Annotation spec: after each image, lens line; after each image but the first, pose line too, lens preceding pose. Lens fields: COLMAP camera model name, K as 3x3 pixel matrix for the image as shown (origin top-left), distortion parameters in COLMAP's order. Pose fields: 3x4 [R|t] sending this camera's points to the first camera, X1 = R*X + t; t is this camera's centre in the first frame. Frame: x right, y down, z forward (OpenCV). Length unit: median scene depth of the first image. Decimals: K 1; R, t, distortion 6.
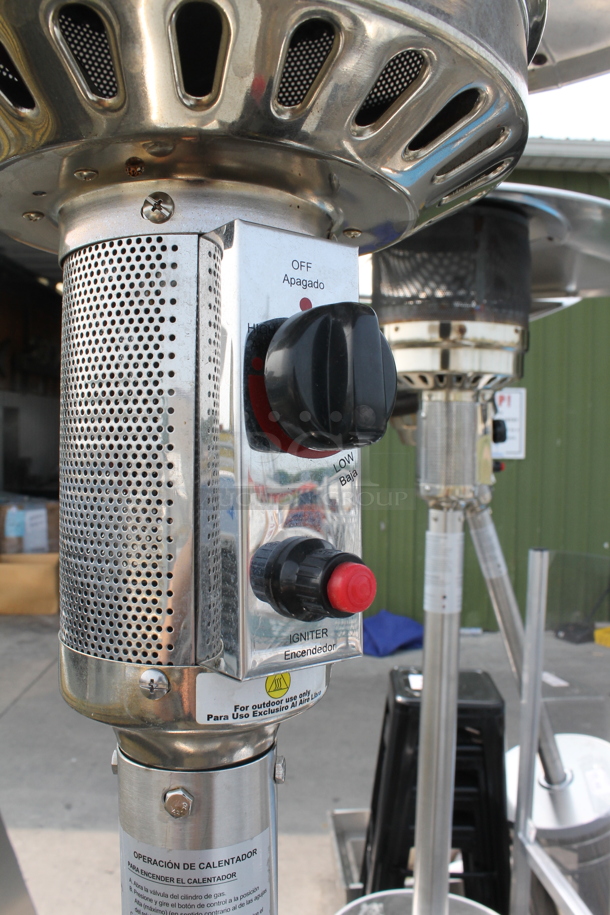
lens RADIAL K [[778.4, 0, 305.0], [0, 778.4, 457.5], [0, 0, 1]] dist [-0.163558, 0.125197]
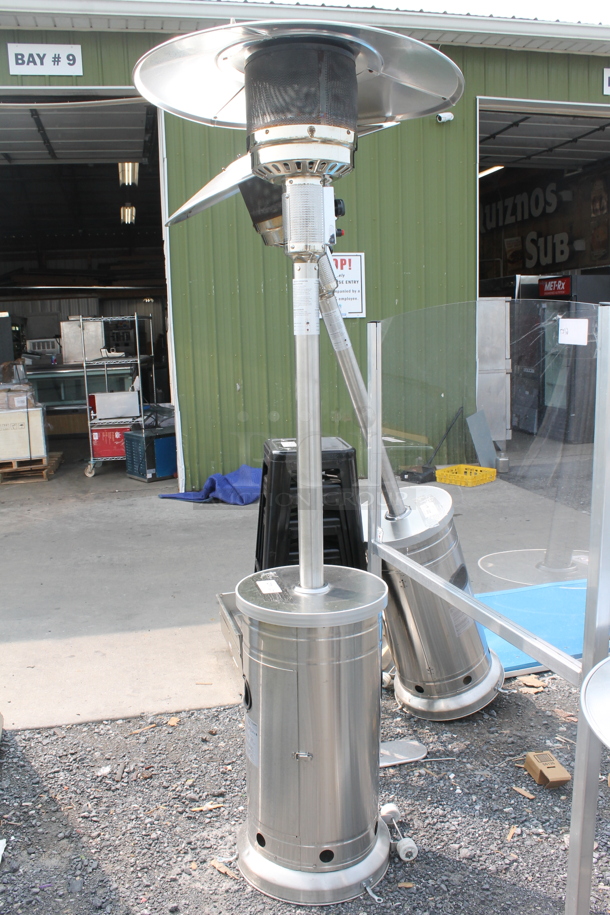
lens RADIAL K [[796.2, 0, 303.9], [0, 796.2, 460.8], [0, 0, 1]] dist [-0.167273, 0.144062]
pose [[0.979558, -0.071656, 0.187966, -0.122511], [0.046233, 0.989586, 0.136316, 0.232393], [-0.195777, -0.124839, 0.972670, -0.469609]]
